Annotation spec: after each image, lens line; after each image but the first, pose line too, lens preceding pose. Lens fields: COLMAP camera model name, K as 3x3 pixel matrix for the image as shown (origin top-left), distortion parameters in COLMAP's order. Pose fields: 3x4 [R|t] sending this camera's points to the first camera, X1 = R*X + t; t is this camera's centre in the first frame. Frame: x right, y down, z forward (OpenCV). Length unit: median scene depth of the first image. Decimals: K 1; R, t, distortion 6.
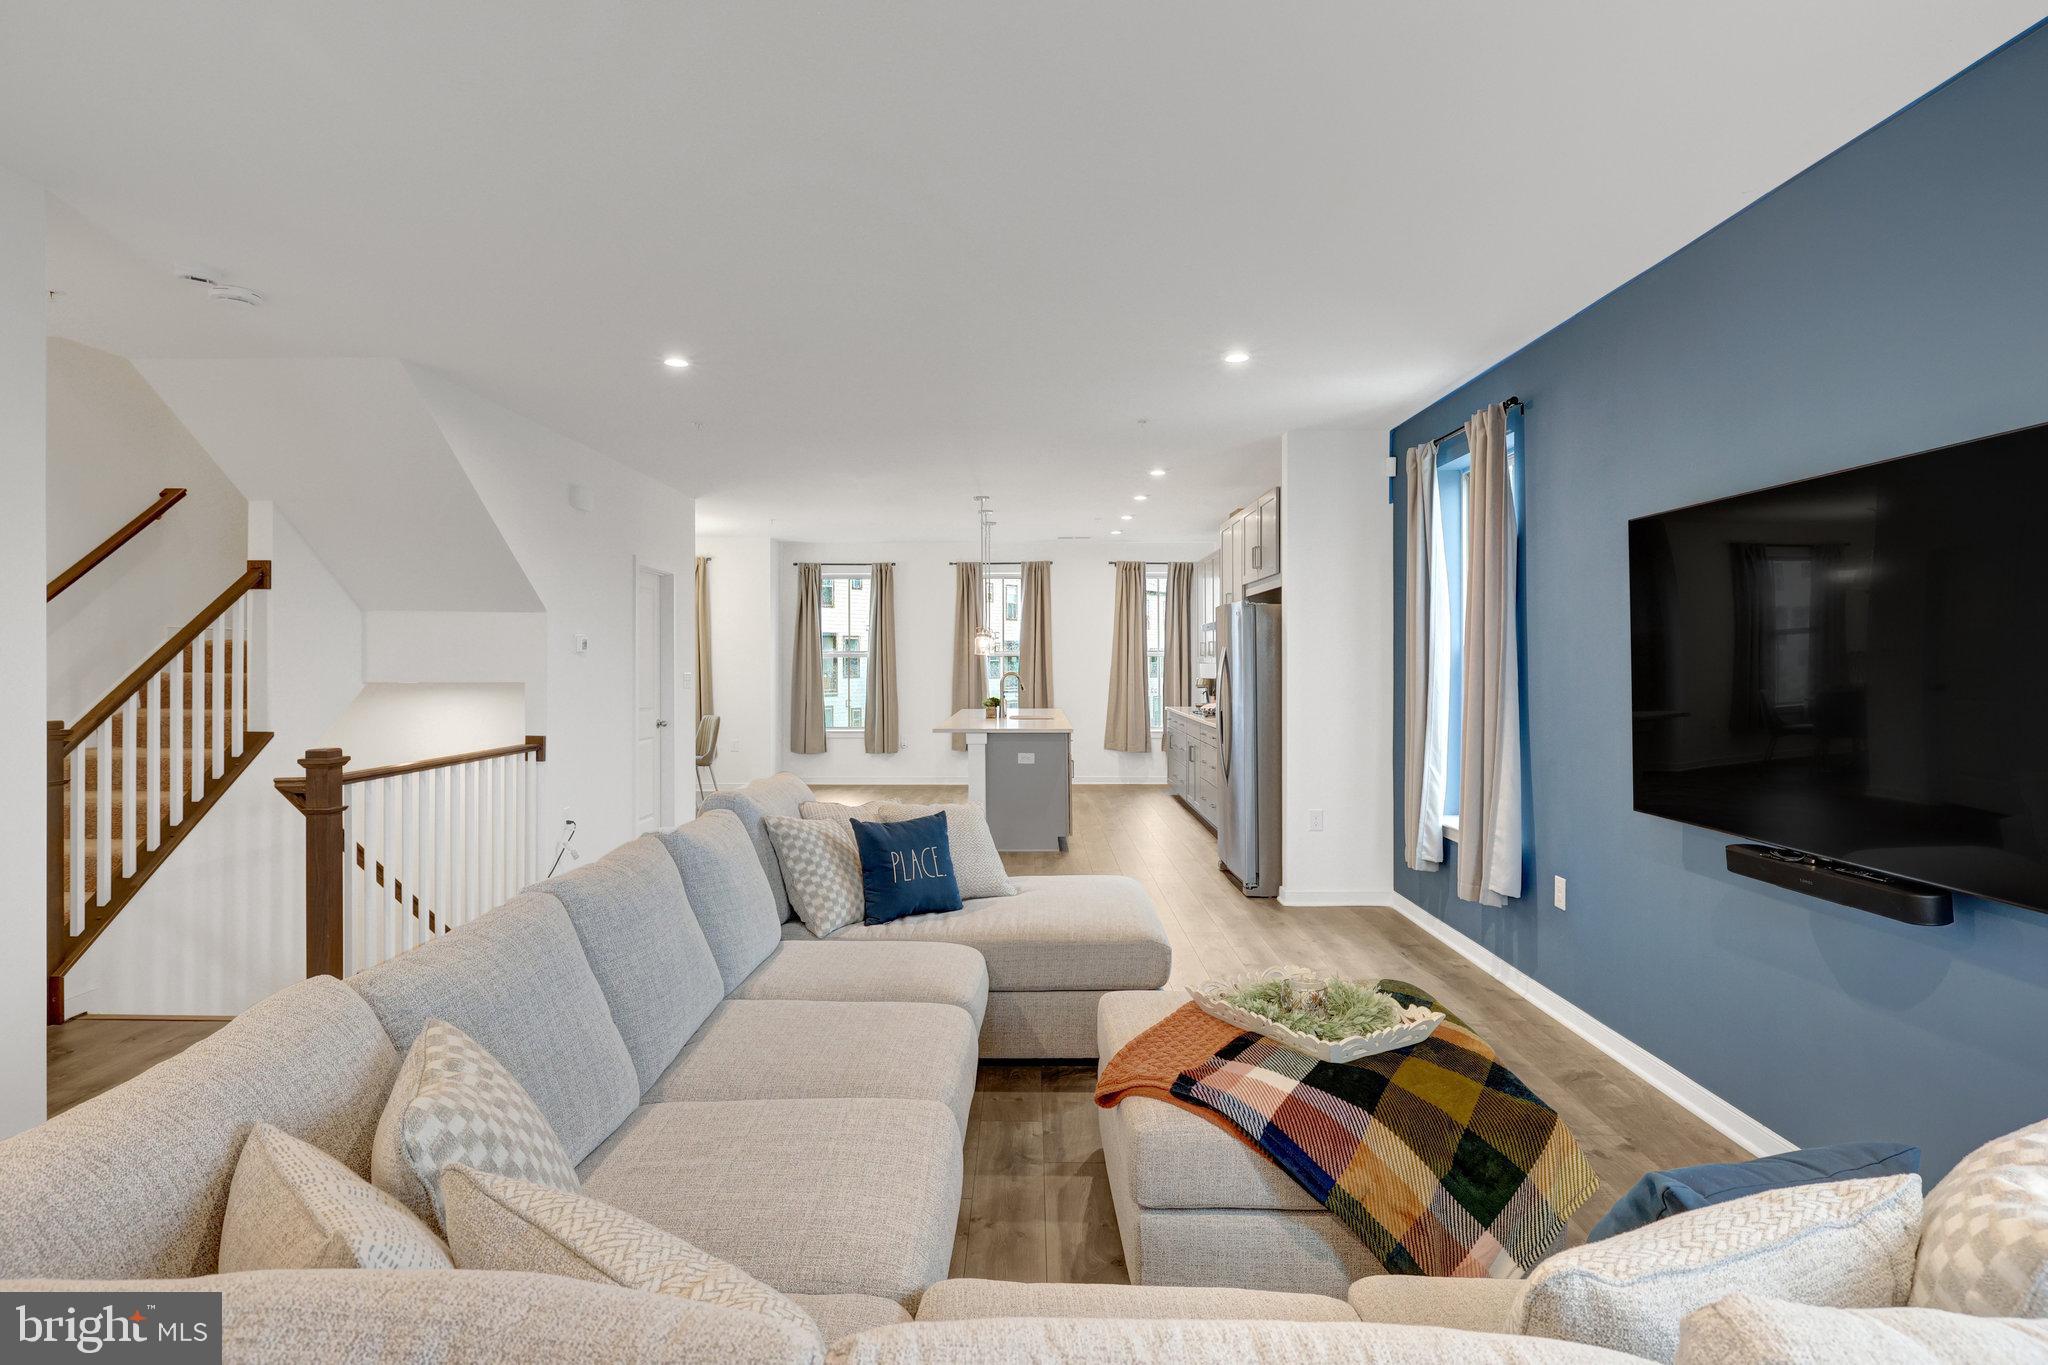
lens RADIAL K [[1047.5, 0, 982.8], [0, 1047.5, 668.3], [0, 0, 1]] dist [0.004781, 0.000382]
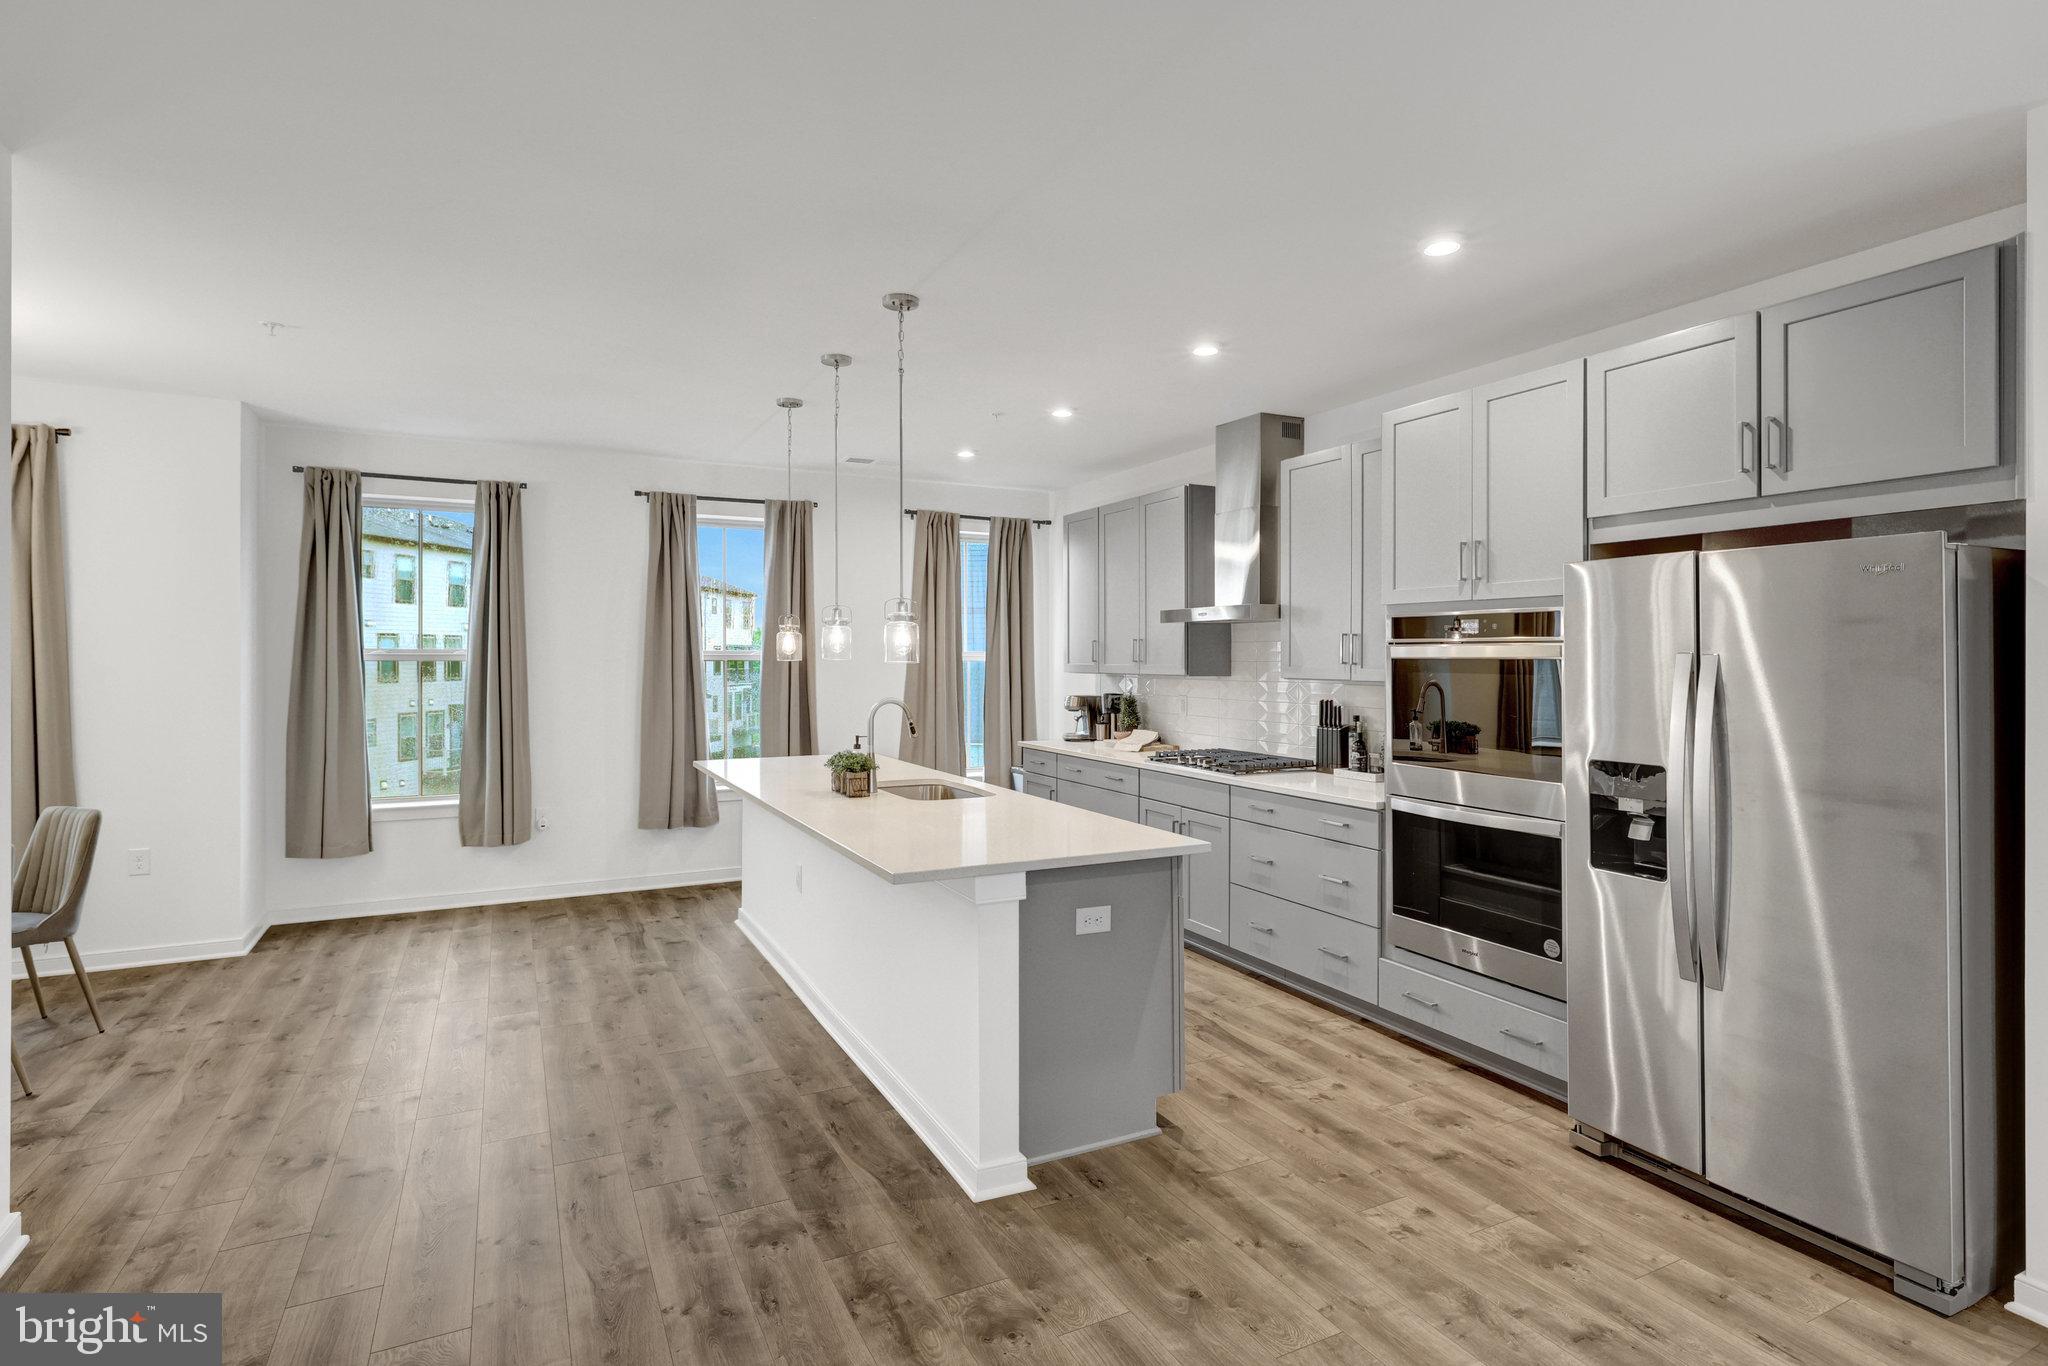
lens RADIAL K [[1047.5, 0, 1026.5], [0, 1047.5, 662.4], [0, 0, 1]] dist [0.004781, 0.000382]
pose [[0.881586, 0.003483, 0.472010, -0.187661], [-0.001762, 0.999990, -0.004087, -0.013999], [-0.472020, 0.002771, 0.881583, 0.699400]]
